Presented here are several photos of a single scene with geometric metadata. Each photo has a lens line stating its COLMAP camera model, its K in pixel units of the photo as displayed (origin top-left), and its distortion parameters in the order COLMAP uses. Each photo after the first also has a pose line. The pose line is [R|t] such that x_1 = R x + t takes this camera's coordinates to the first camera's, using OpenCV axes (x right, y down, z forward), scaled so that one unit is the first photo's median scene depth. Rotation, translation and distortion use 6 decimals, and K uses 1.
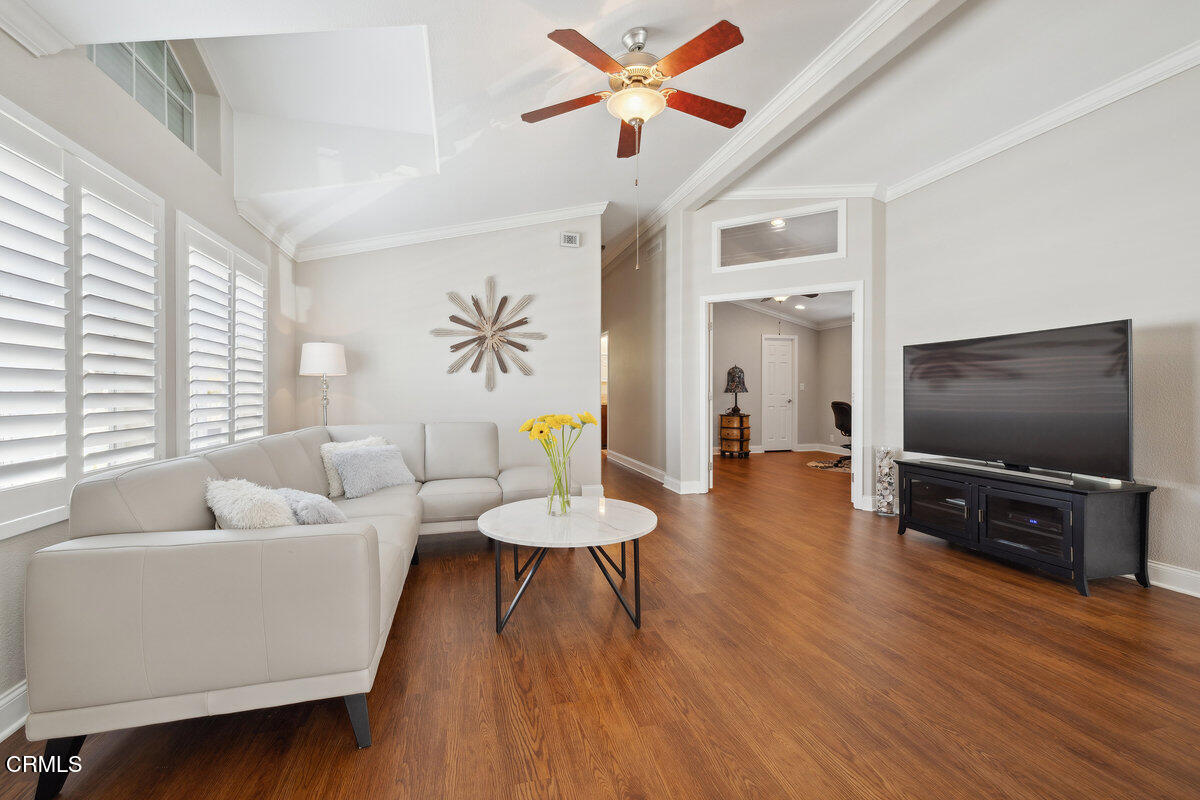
lens RADIAL K [[524.6, 0, 599.3], [0, 524.6, 395.4], [0, 0, 1]] dist [0.003878, -0.000179]
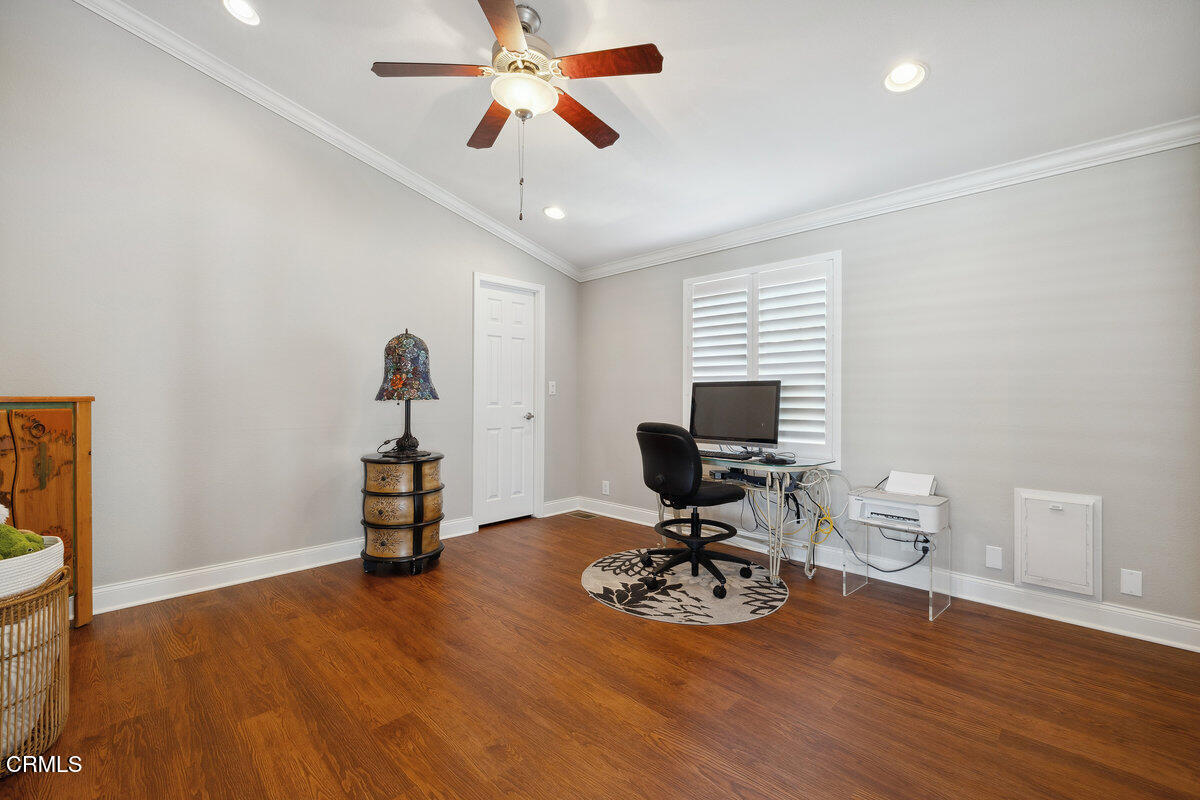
lens RADIAL K [[524.6, 0, 600.2], [0, 524.6, 396.0], [0, 0, 1]] dist [0.003878, -0.000179]
pose [[0.865482, 0.005823, 0.500906, 0.189327], [-0.003702, 0.999979, -0.005228, -0.006805], [-0.500926, 0.002670, 0.865486, 0.589562]]
